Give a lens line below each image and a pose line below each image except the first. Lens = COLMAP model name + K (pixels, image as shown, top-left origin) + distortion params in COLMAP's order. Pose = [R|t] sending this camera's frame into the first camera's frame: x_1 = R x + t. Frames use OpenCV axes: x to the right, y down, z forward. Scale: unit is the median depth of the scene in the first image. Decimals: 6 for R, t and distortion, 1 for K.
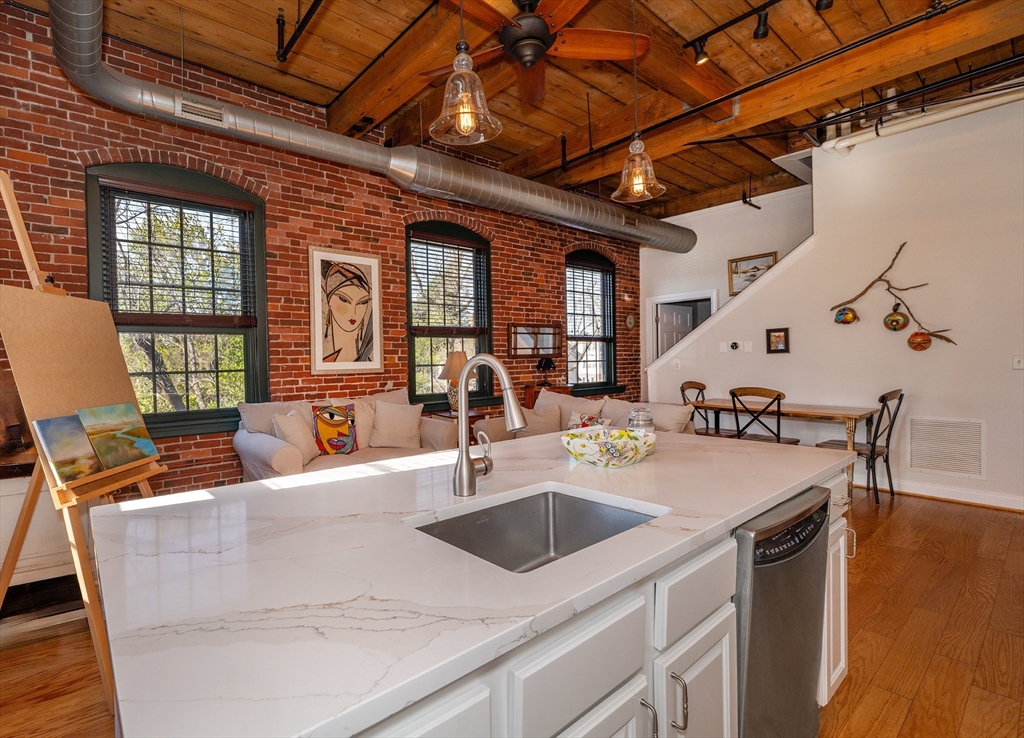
lens RADIAL K [[504.8, 0, 487.5], [0, 504.8, 363.5], [0, 0, 1]] dist [0.001555, -0.000135]
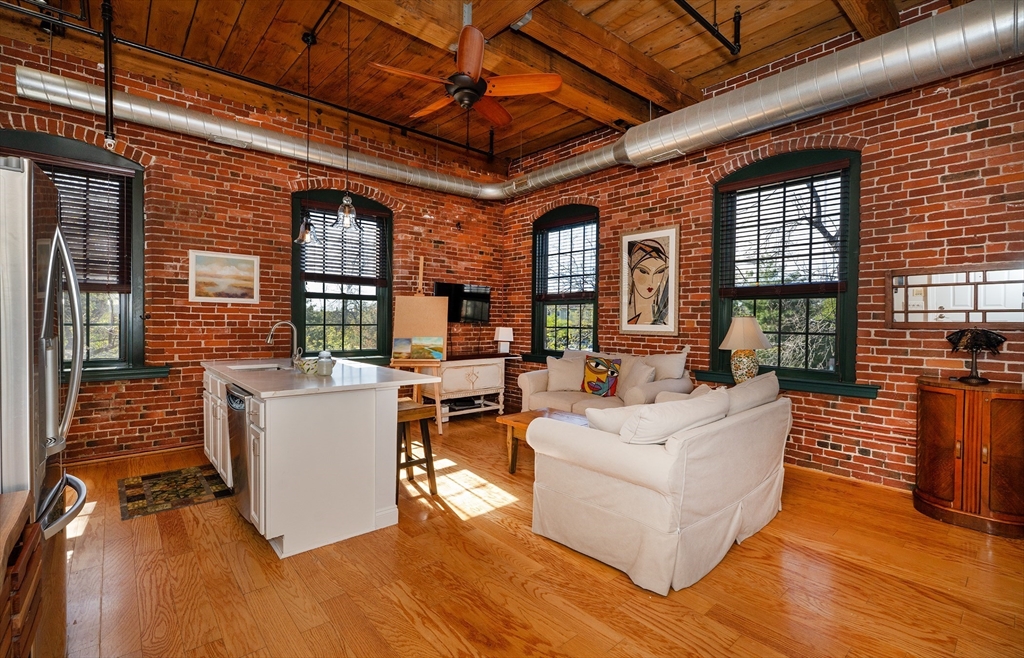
lens RADIAL K [[459.6, 0, 507.0], [0, 459.6, 326.3], [0, 0, 1]] dist [-0.004117, 0.000229]
pose [[0.003315, 0.029072, -0.999572, 0.762446], [-0.022435, 0.999328, 0.028990, -0.022185], [0.999743, 0.022329, 0.003965, 0.661701]]
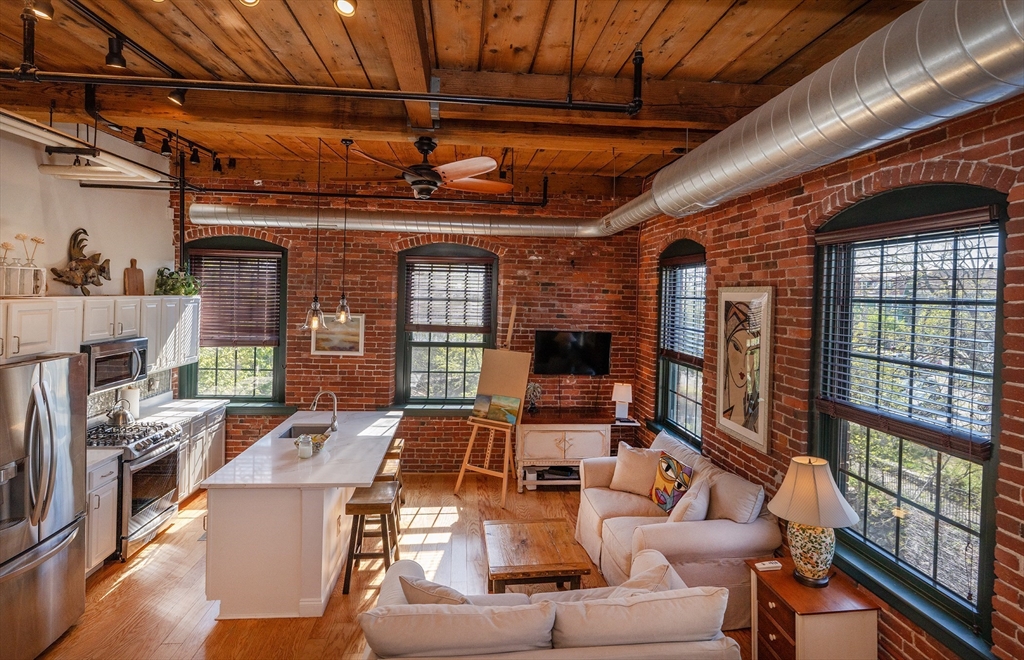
lens RADIAL K [[520.0, 0, 505.2], [0, 520.0, 296.9], [0, 0, 1]] dist [-0.001025, 0.001829]
pose [[-0.579546, 0.005452, -0.814921, 0.602488], [-0.023961, 0.999431, 0.023727, -0.212867], [0.814587, 0.033277, -0.579086, 1.145522]]
